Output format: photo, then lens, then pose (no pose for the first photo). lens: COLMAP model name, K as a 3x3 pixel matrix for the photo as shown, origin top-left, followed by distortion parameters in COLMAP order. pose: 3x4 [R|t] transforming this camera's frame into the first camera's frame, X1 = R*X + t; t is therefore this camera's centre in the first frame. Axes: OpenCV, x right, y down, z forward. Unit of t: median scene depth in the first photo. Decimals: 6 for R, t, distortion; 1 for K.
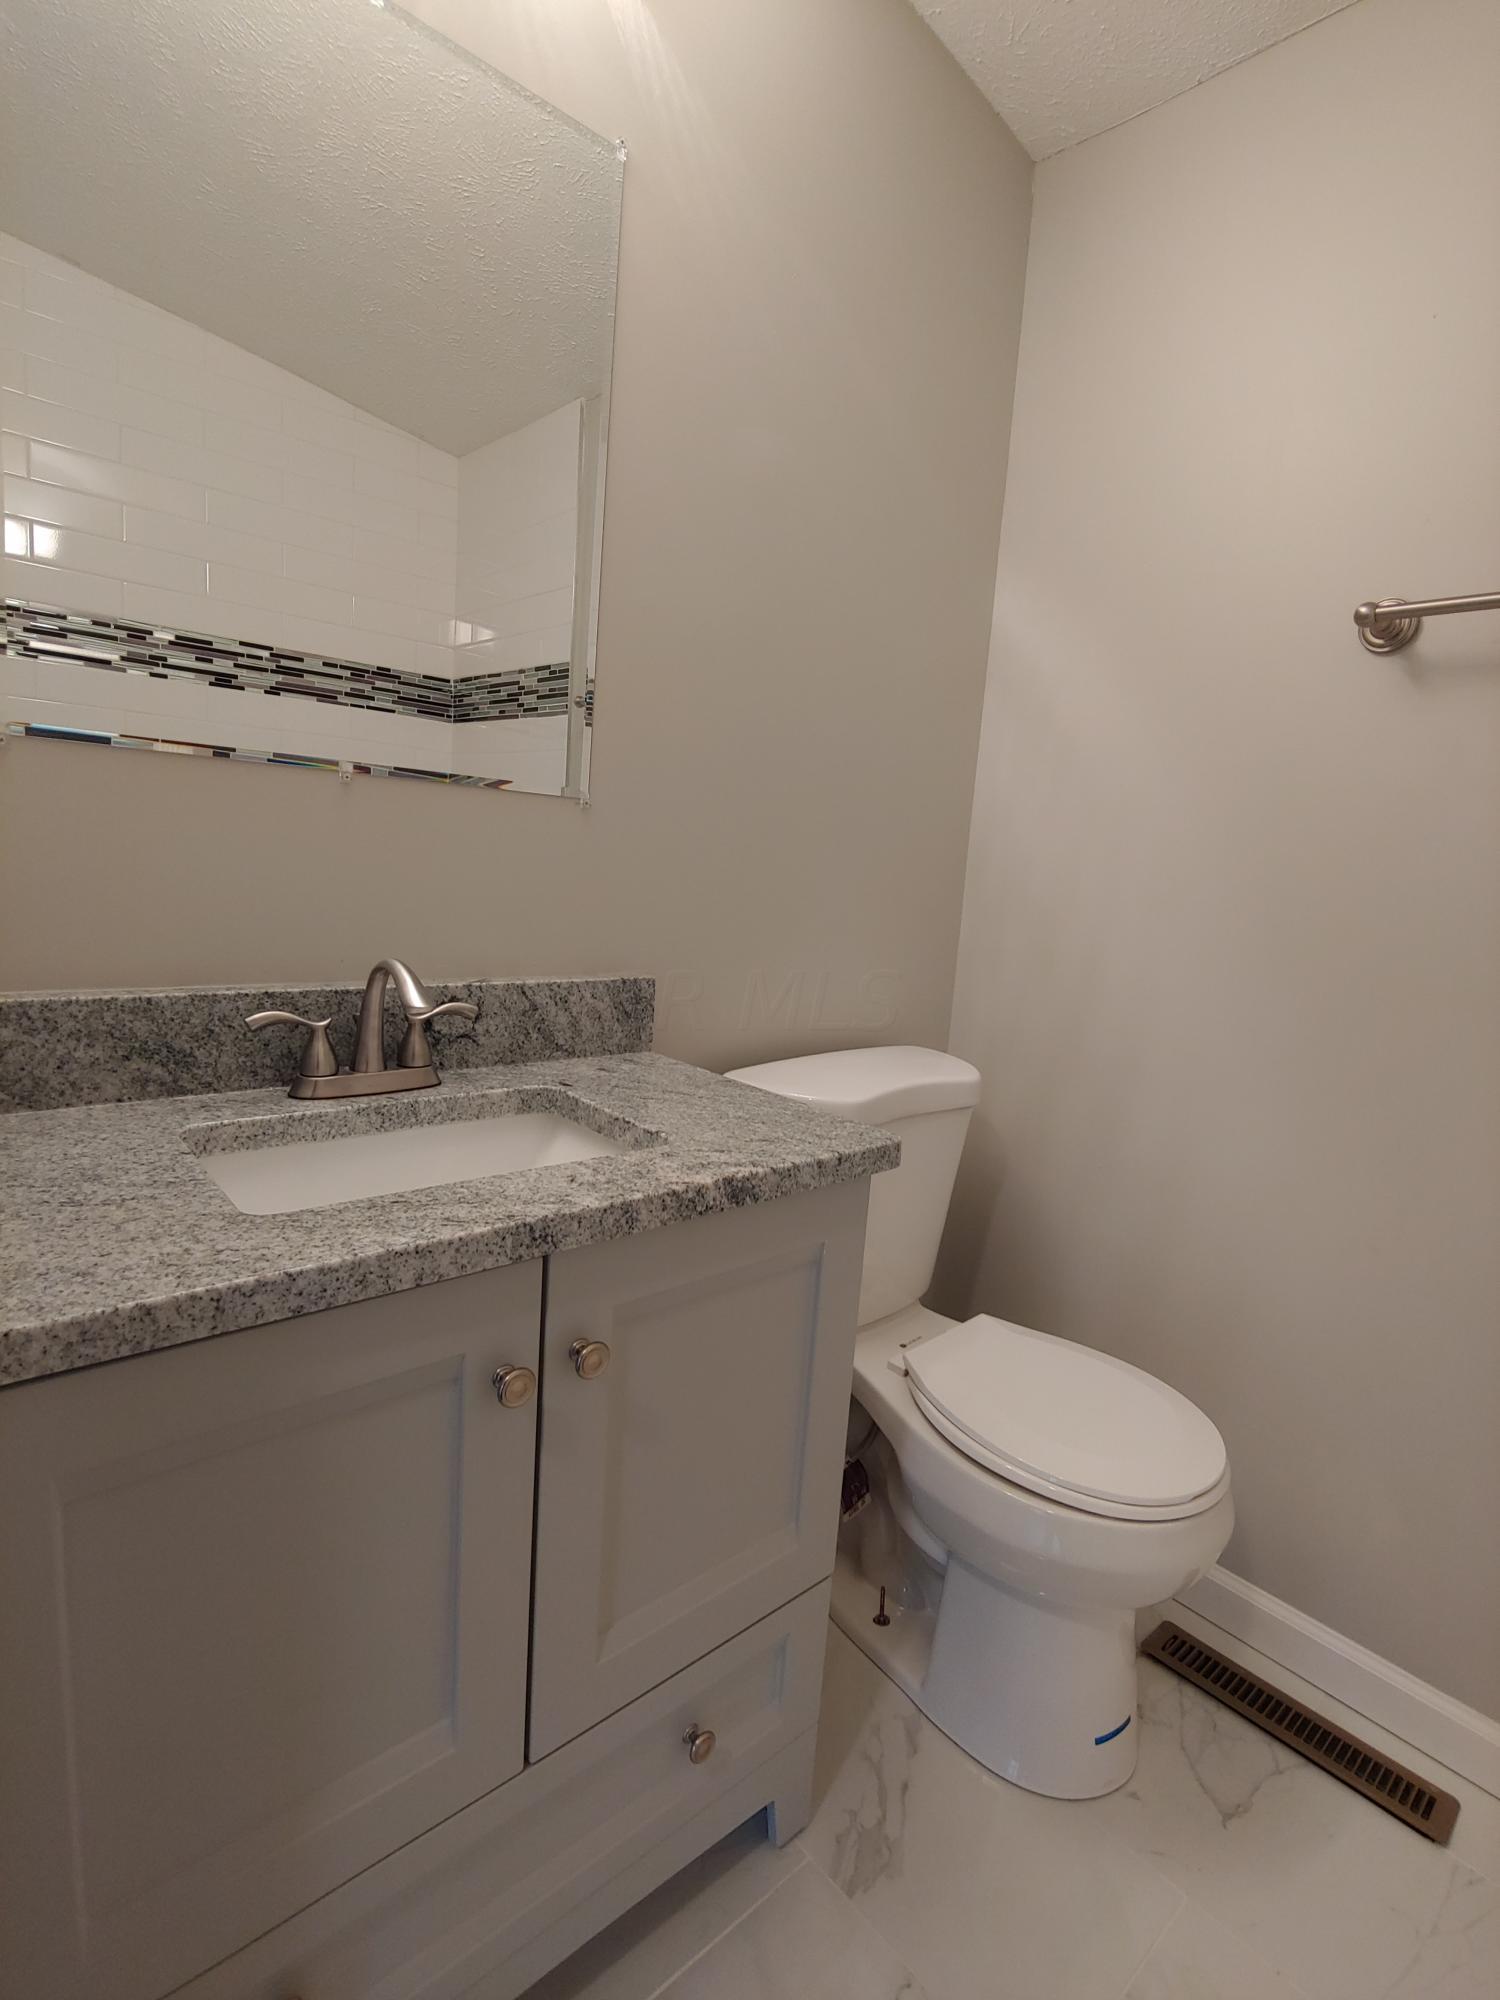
lens RADIAL K [[960.5, 0, 748.9], [0, 960.5, 1003.0], [0, 0, 1]] dist [-0.013739, -0.003222]
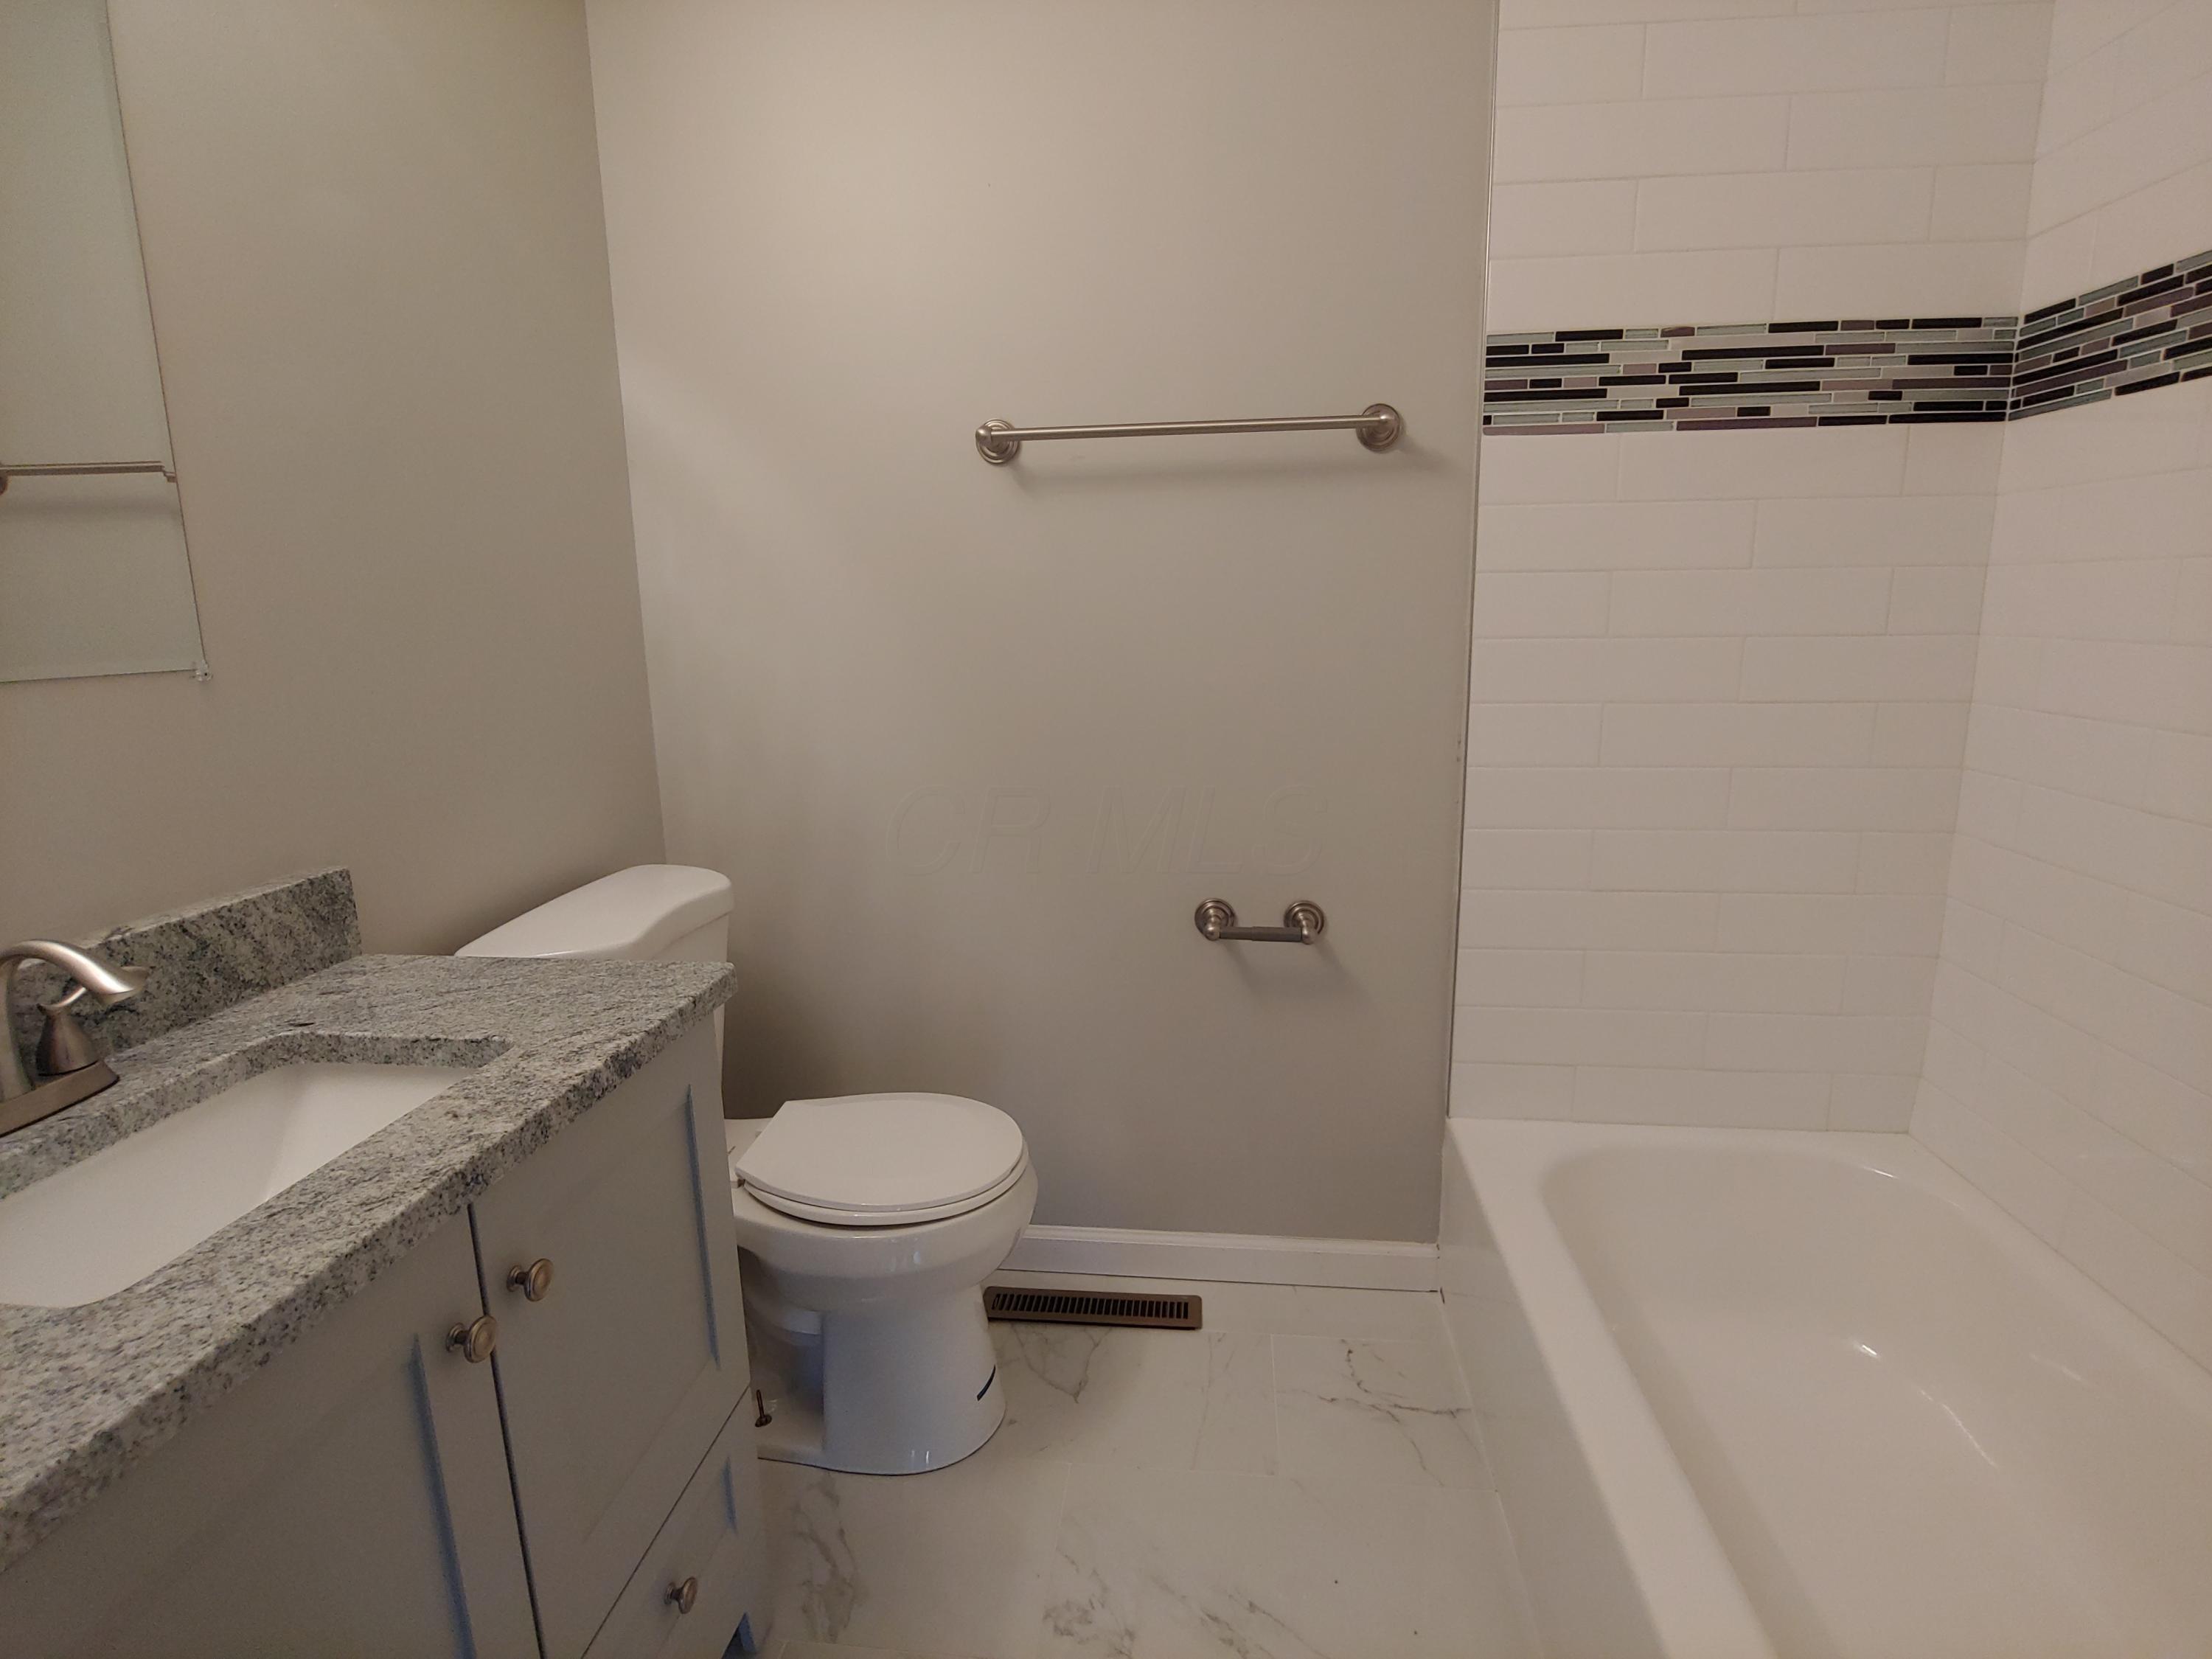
lens RADIAL K [[1062.3, 0, 1089.6], [0, 1062.3, 833.4], [0, 0, 1]] dist [-0.013739, -0.003222]
pose [[0.747479, -0.227072, 0.624270, -0.219545], [0.177721, 0.973864, 0.141436, -0.084622], [-0.640071, 0.005226, 0.768298, -0.127777]]
